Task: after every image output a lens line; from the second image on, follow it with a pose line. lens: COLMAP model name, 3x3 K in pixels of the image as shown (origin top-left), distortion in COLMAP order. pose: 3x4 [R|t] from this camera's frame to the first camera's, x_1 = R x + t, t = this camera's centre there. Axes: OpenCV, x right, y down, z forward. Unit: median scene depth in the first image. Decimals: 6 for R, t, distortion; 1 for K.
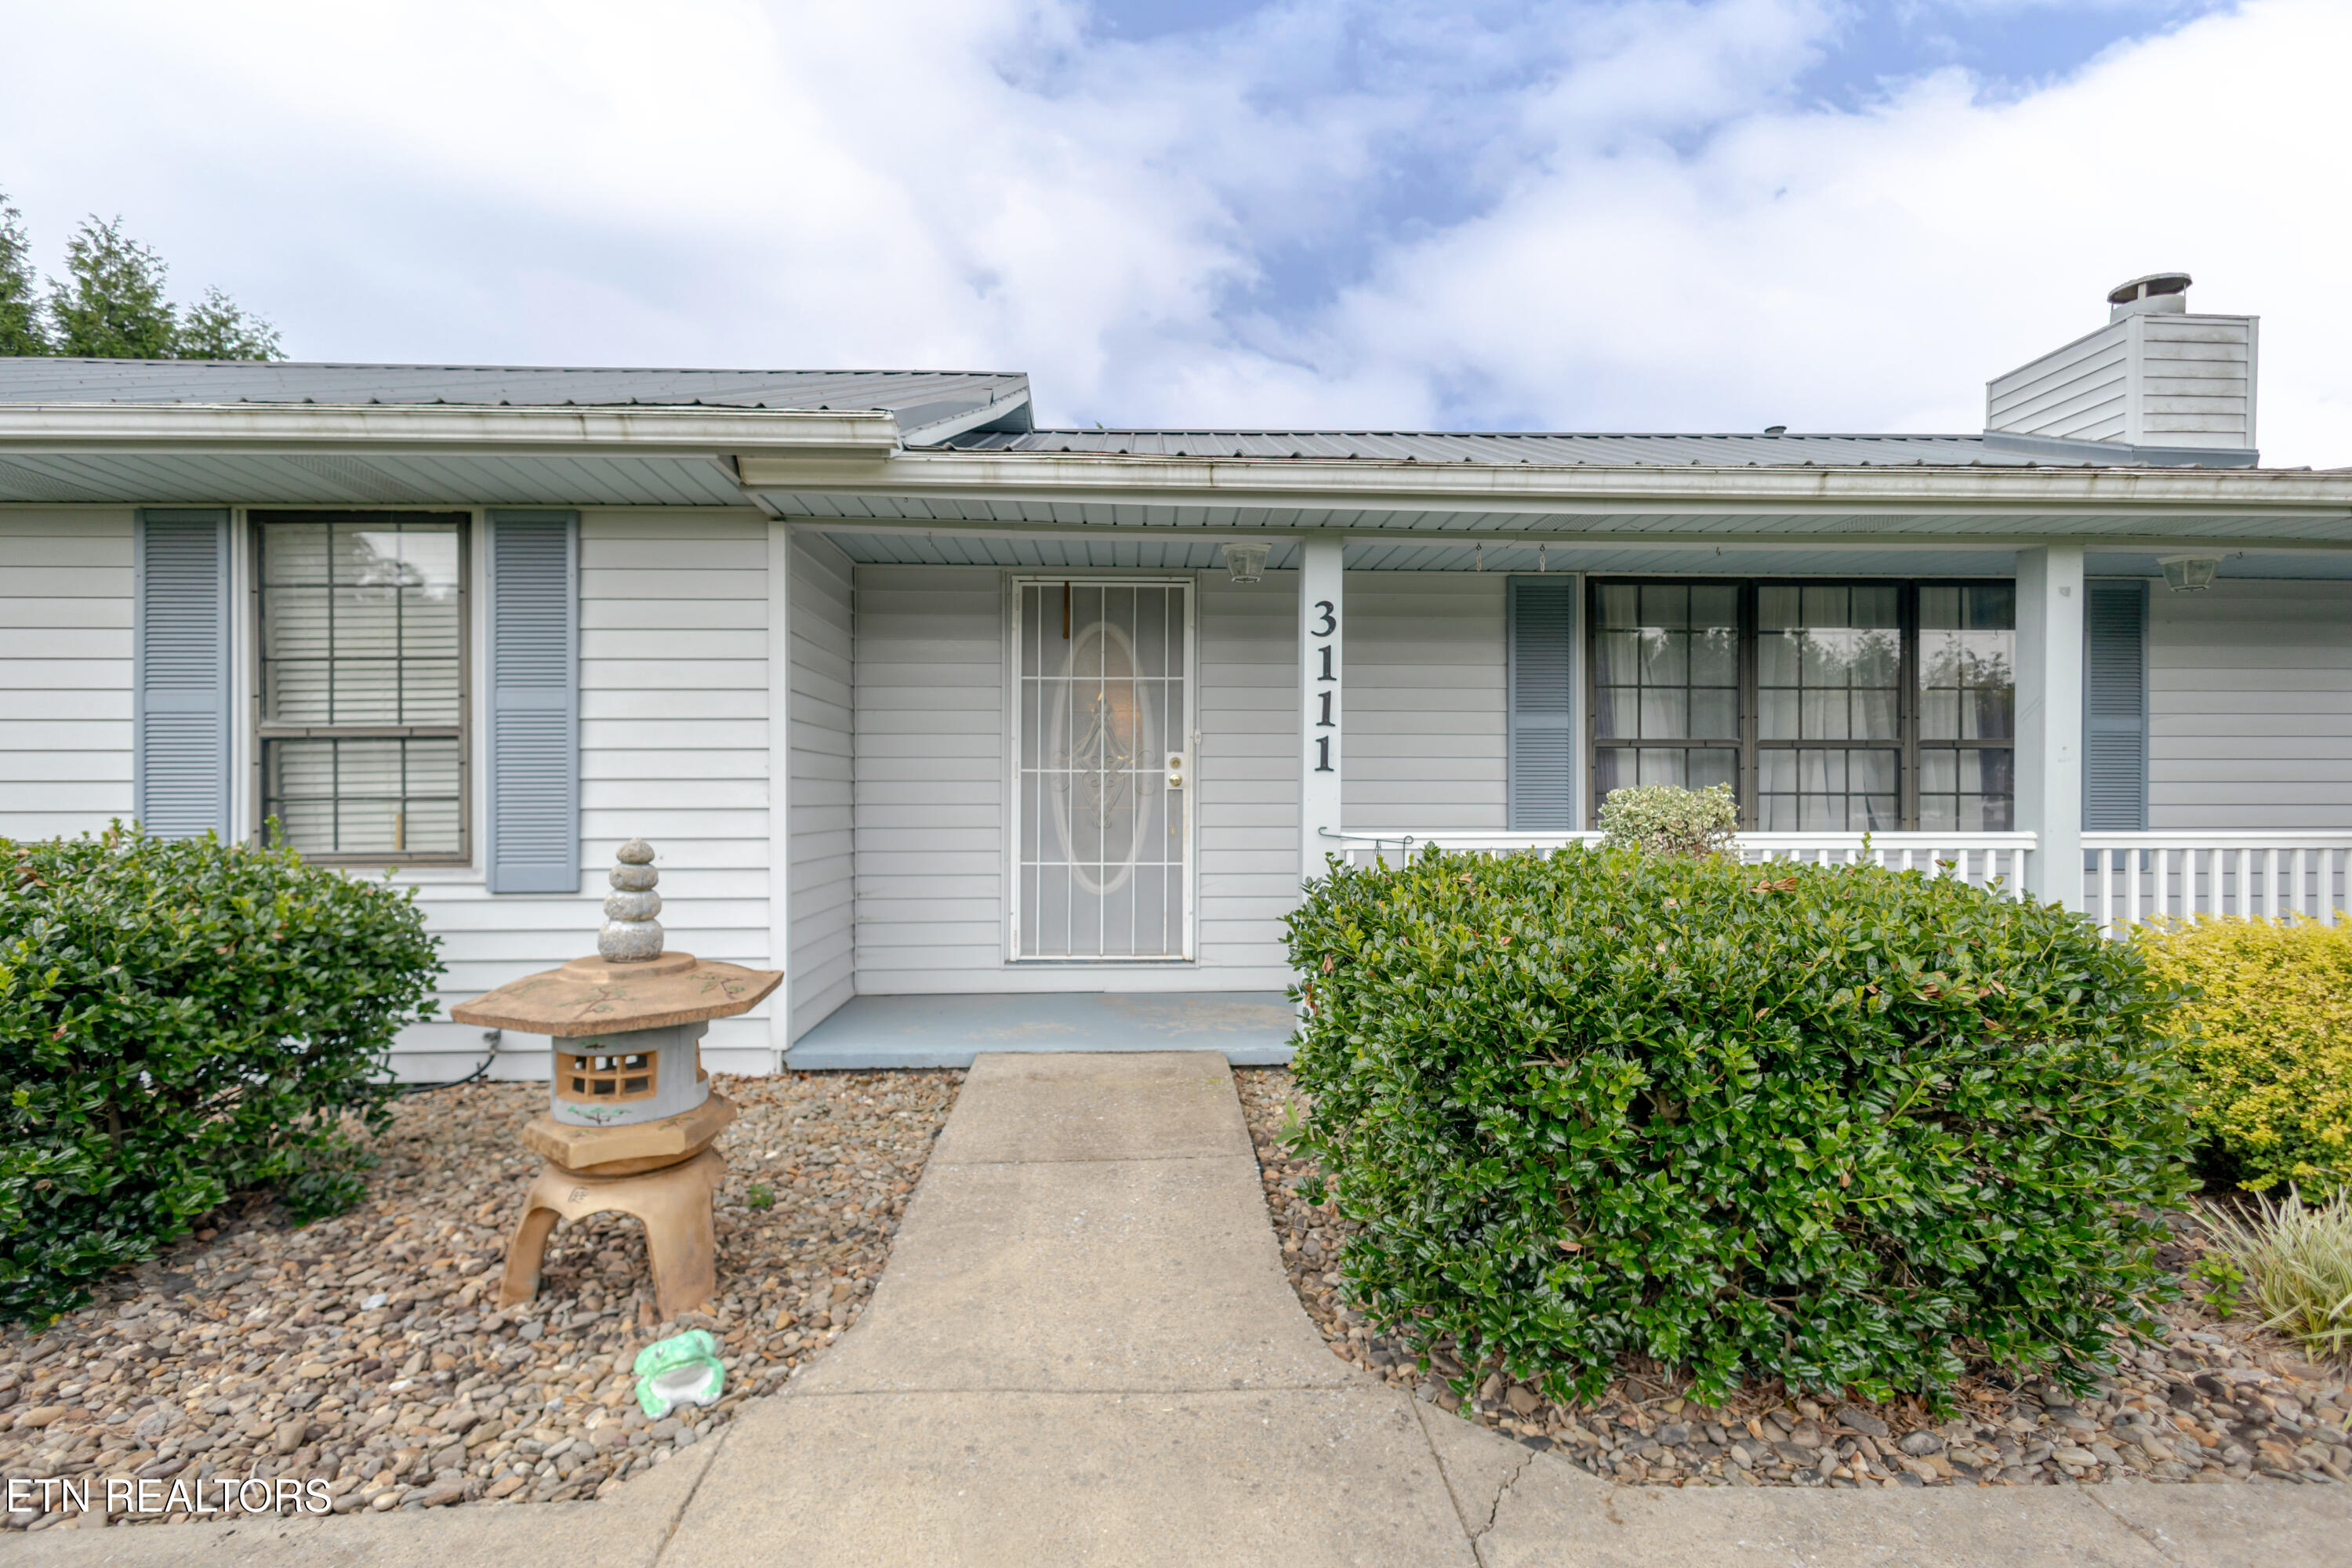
lens RADIAL K [[1076.8, 0, 1174.1], [0, 1076.8, 788.7], [0, 0, 1]] dist [0.019846, -0.007848]
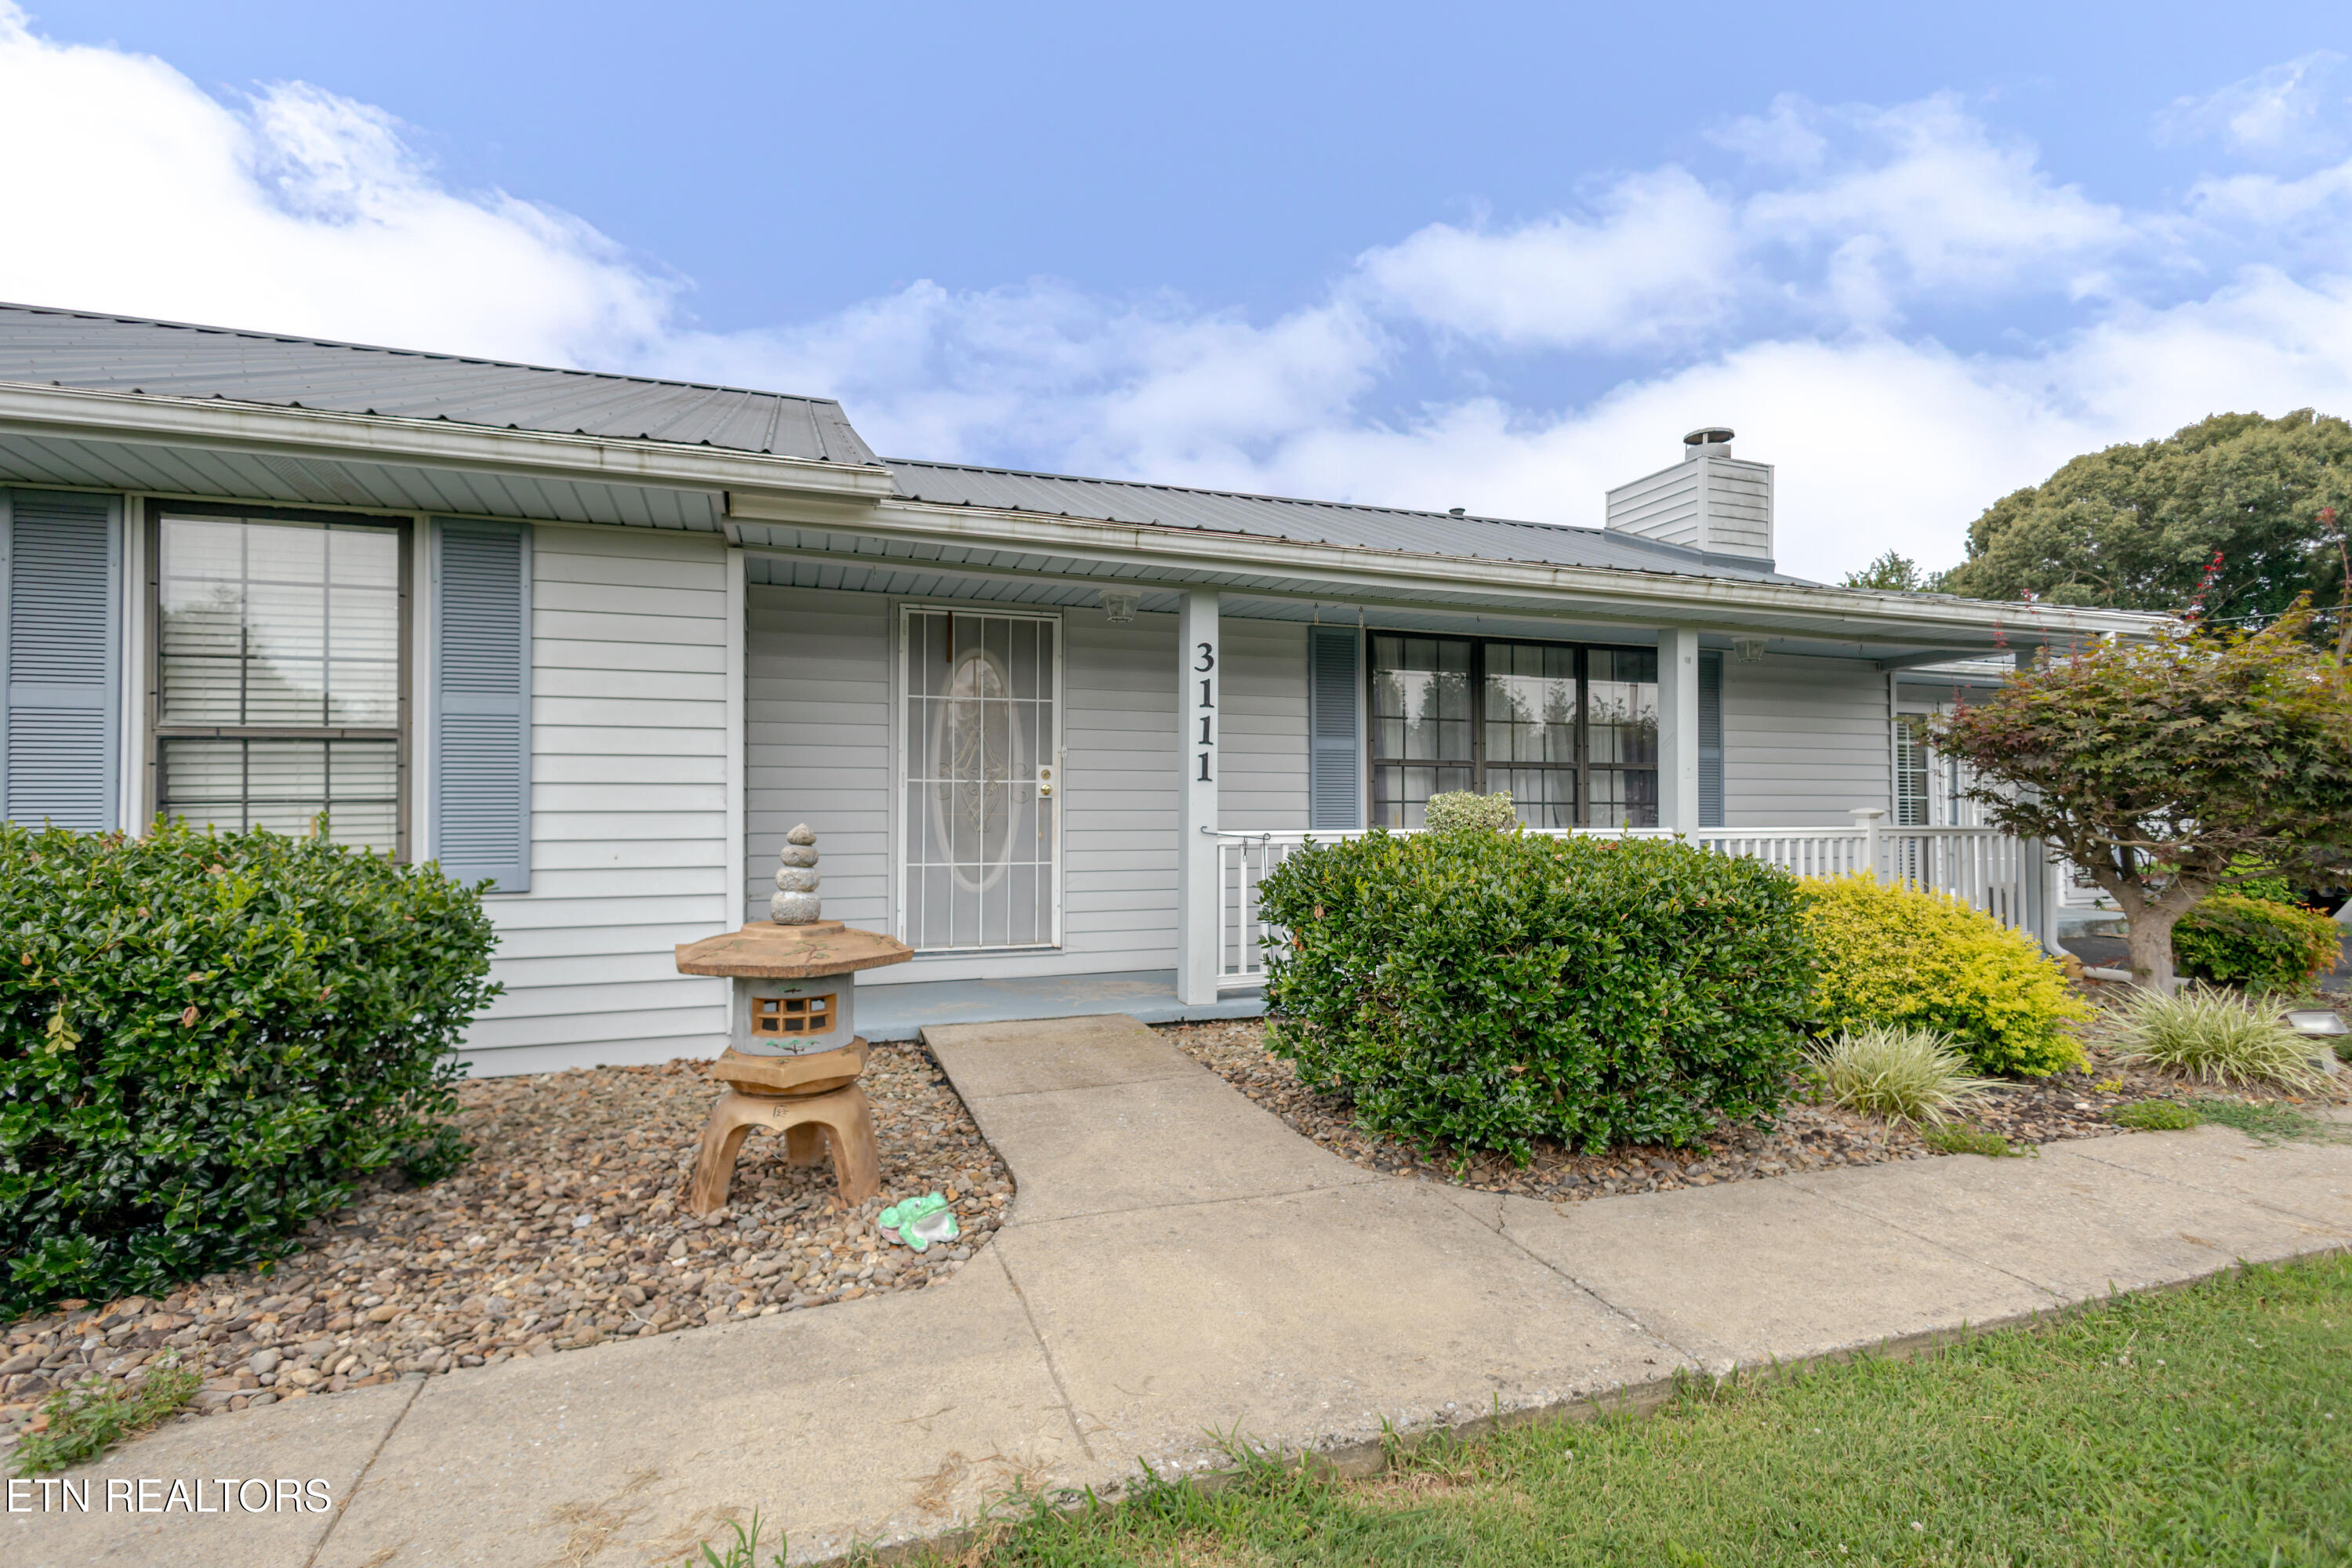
lens RADIAL K [[1092.9, 0, 1169.4], [0, 1092.9, 790.4], [0, 0, 1]] dist [0.011611, -0.000006]
pose [[0.954508, 0.005245, 0.298139, -0.281834], [0.000259, 0.999830, -0.018417, 0.018164], [-0.298185, 0.017656, 0.954345, -0.184832]]
